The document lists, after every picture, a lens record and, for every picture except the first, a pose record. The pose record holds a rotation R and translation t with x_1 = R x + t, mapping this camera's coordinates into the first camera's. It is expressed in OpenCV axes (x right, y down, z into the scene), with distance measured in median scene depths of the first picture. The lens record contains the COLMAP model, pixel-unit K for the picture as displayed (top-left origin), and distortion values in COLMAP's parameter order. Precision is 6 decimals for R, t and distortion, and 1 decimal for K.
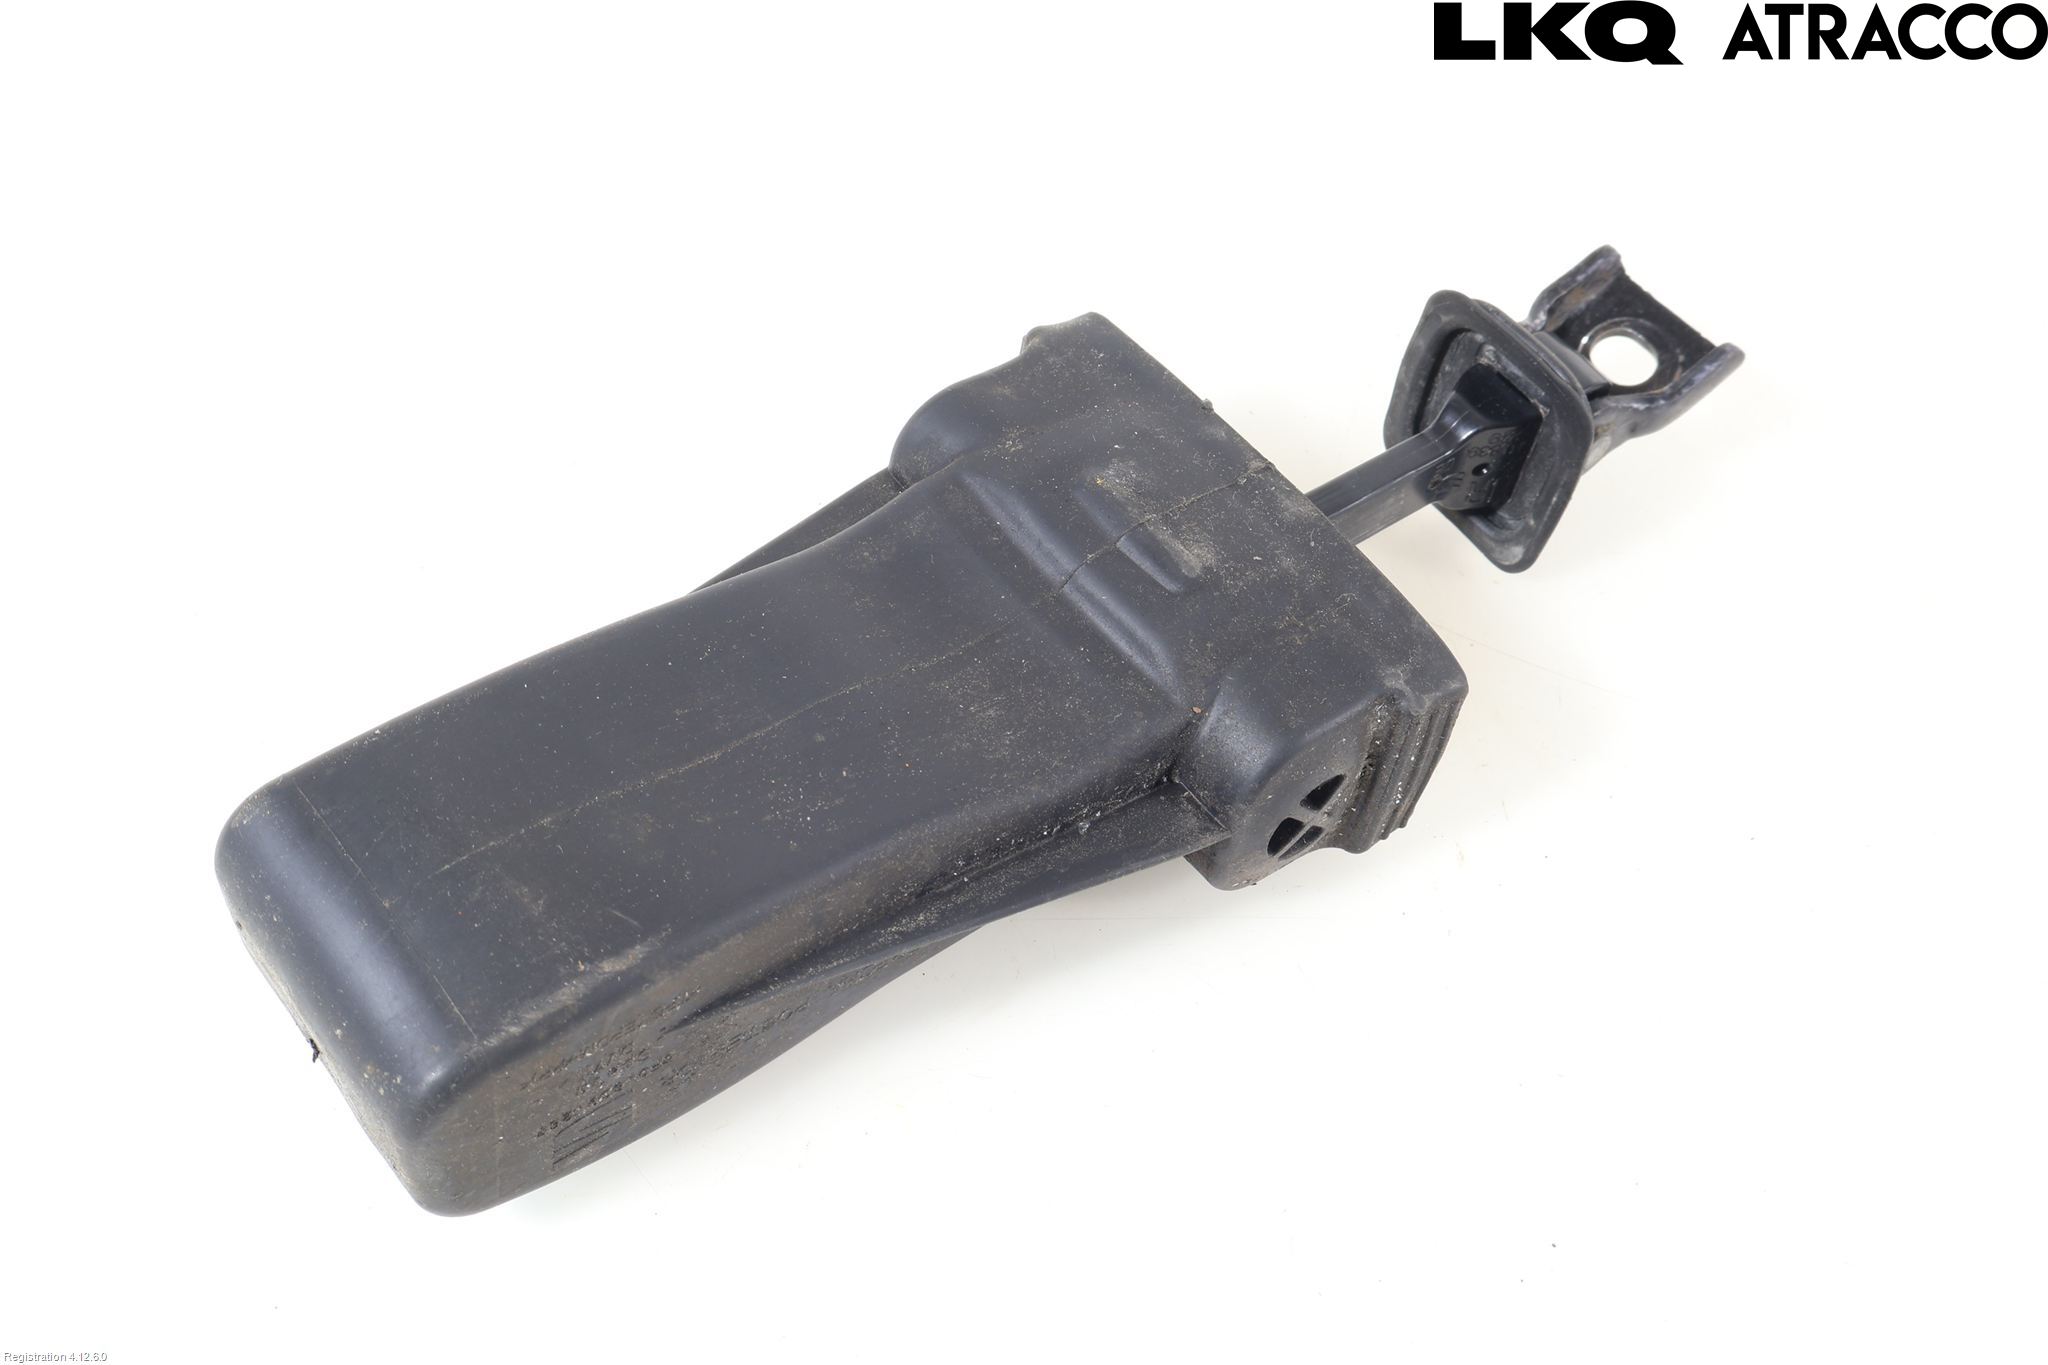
lens RADIAL K [[2535.2, 0, 1024.0], [0, 2535.2, 682.5], [0, 0, 1]] dist [-0.005756, -0.004752]
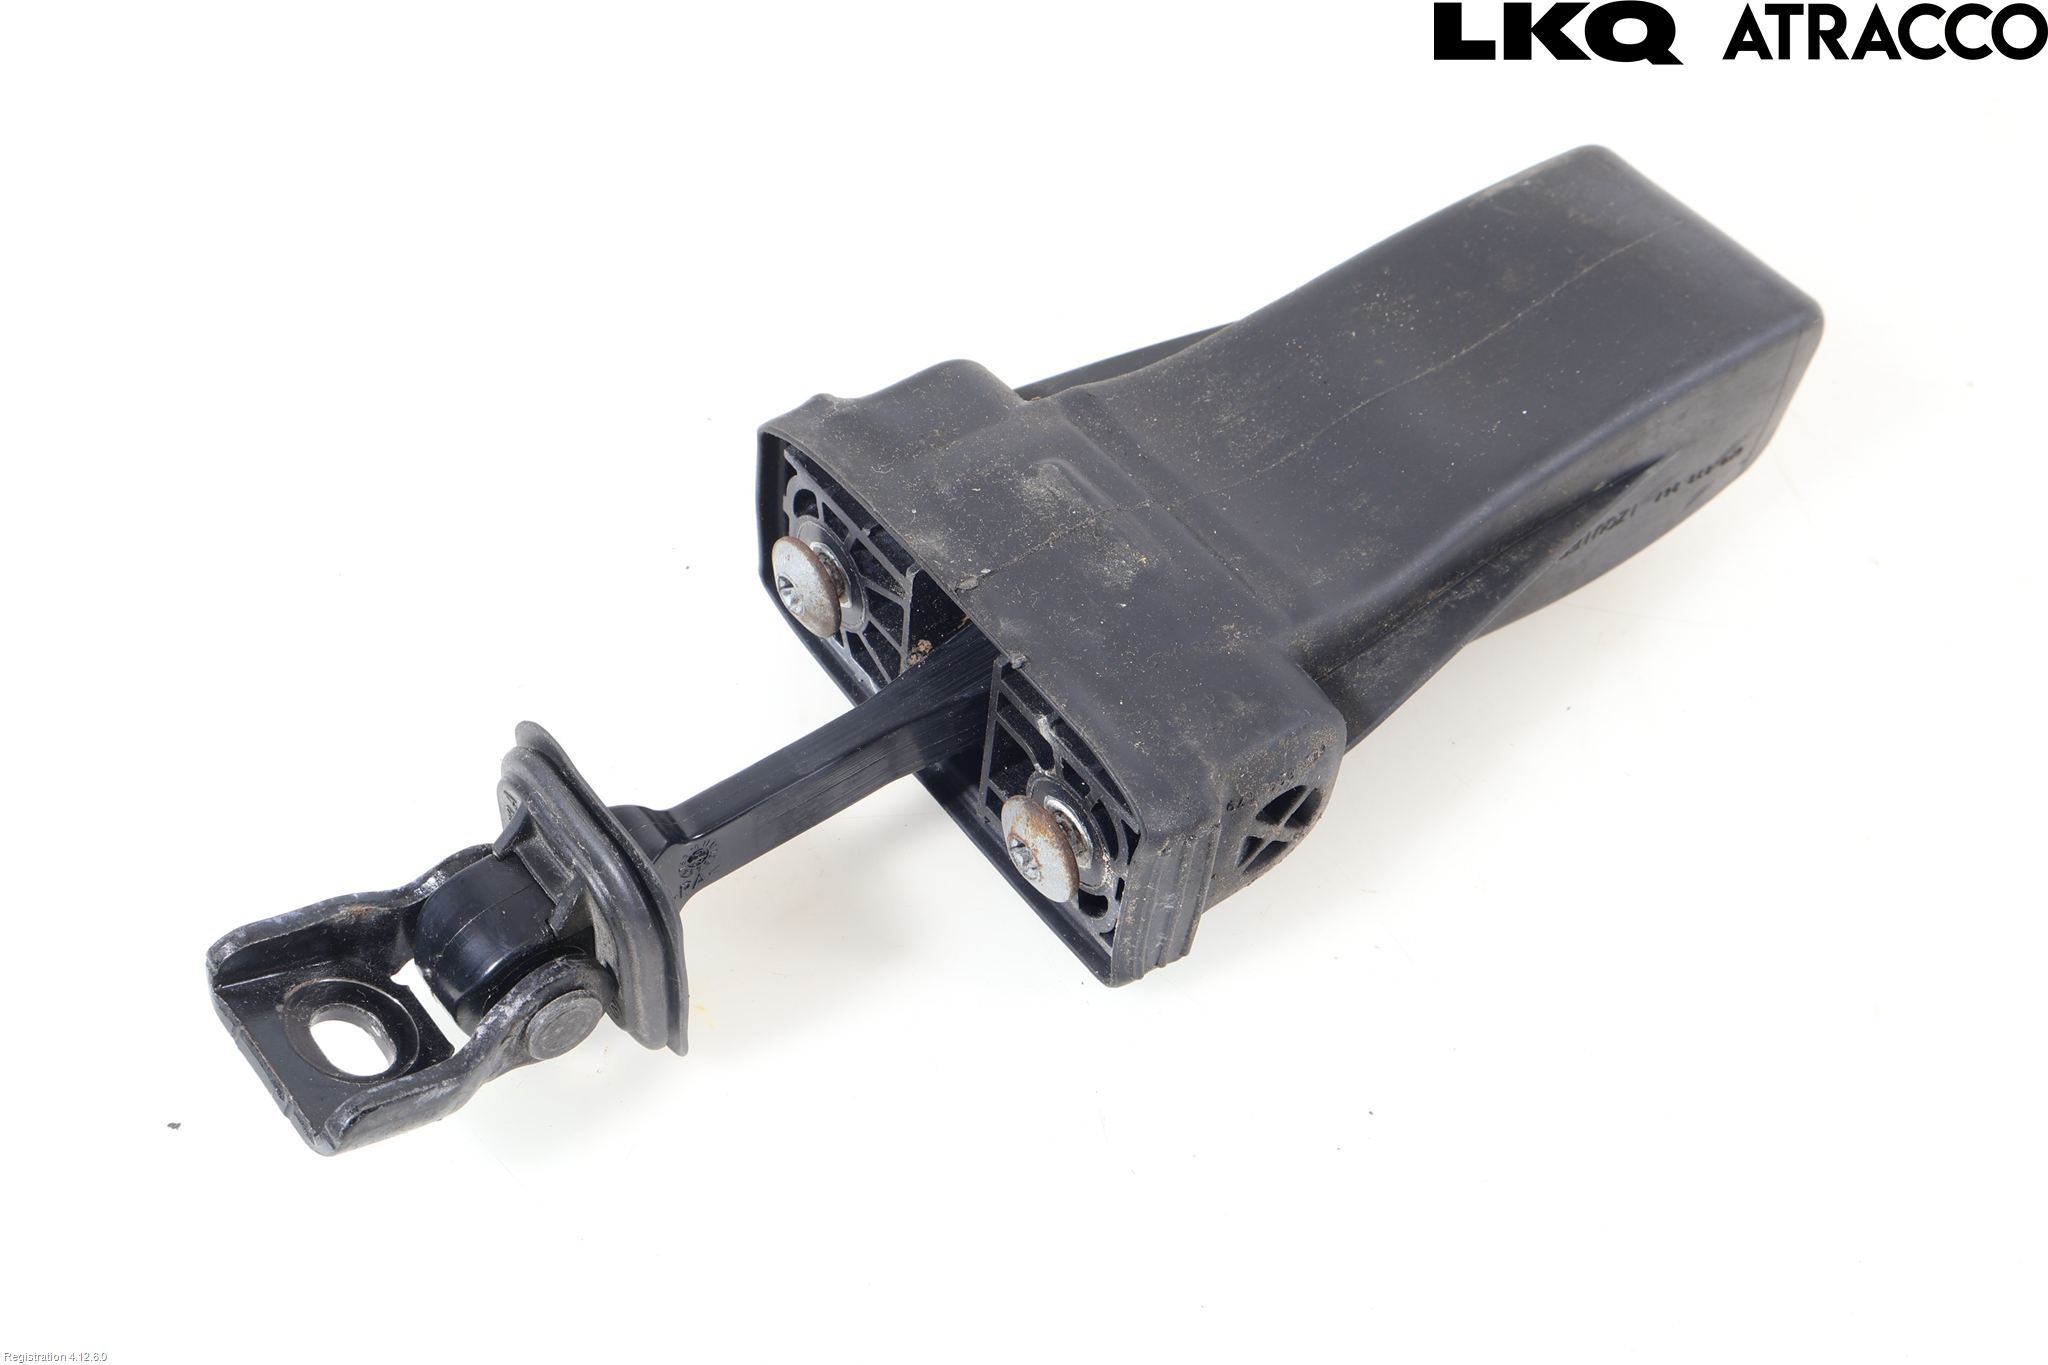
lens RADIAL K [[2535.2, 0, 1024.0], [0, 2535.2, 682.5], [0, 0, 1]] dist [-0.005756, -0.004752]
pose [[-0.973820, -0.147217, -0.173211, 0.235781], [-0.144489, -0.187379, 0.971603, -1.024226], [-0.175492, 0.971193, 0.161202, 0.933994]]
